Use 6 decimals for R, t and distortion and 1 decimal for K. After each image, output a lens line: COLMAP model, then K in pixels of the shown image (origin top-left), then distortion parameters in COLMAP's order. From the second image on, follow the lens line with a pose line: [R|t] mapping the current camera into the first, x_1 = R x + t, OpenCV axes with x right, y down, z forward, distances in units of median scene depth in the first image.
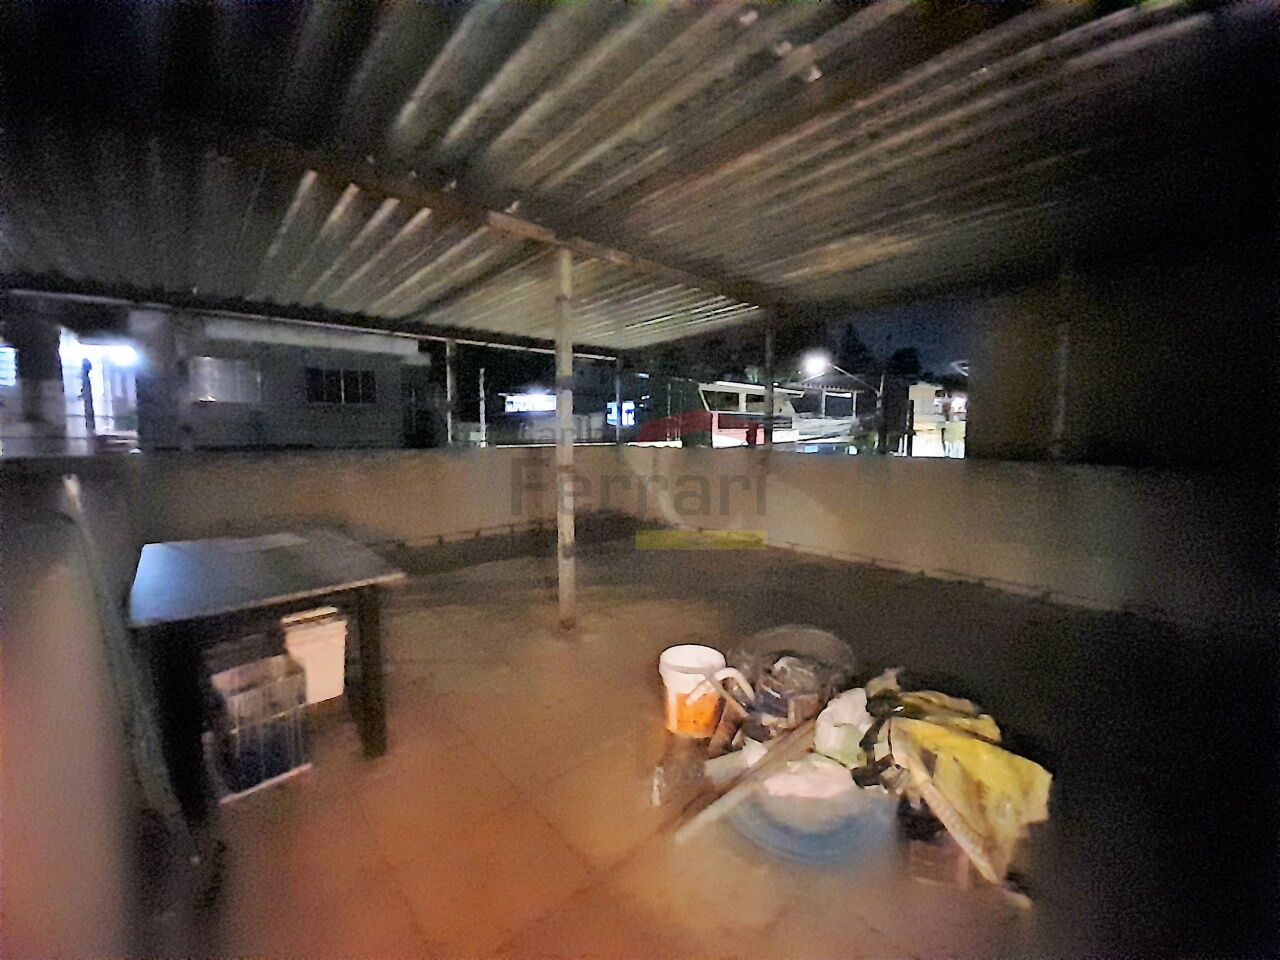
lens RADIAL K [[507.1, 0, 644.9], [0, 507.1, 474.8], [0, 0, 1]] dist [0.000134, -0.000102]
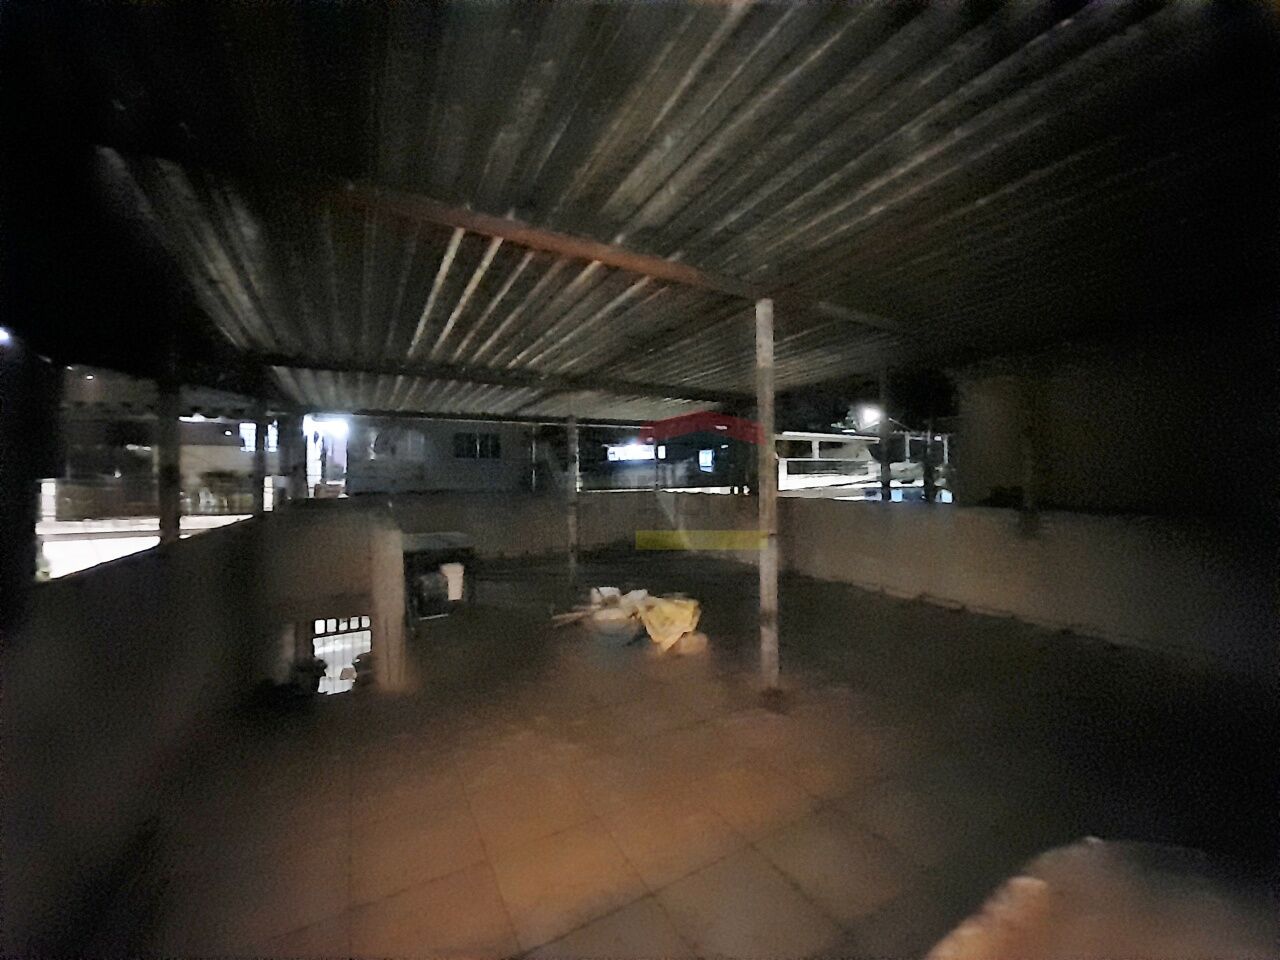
lens RADIAL K [[507.1, 0, 635.1], [0, 507.1, 483.4], [0, 0, 1]] dist [0.000134, -0.000102]
pose [[0.971968, -0.006409, -0.235025, 0.076133], [-0.010242, 0.997525, -0.069556, 0.005808], [0.234890, 0.070013, 0.969497, -0.116531]]
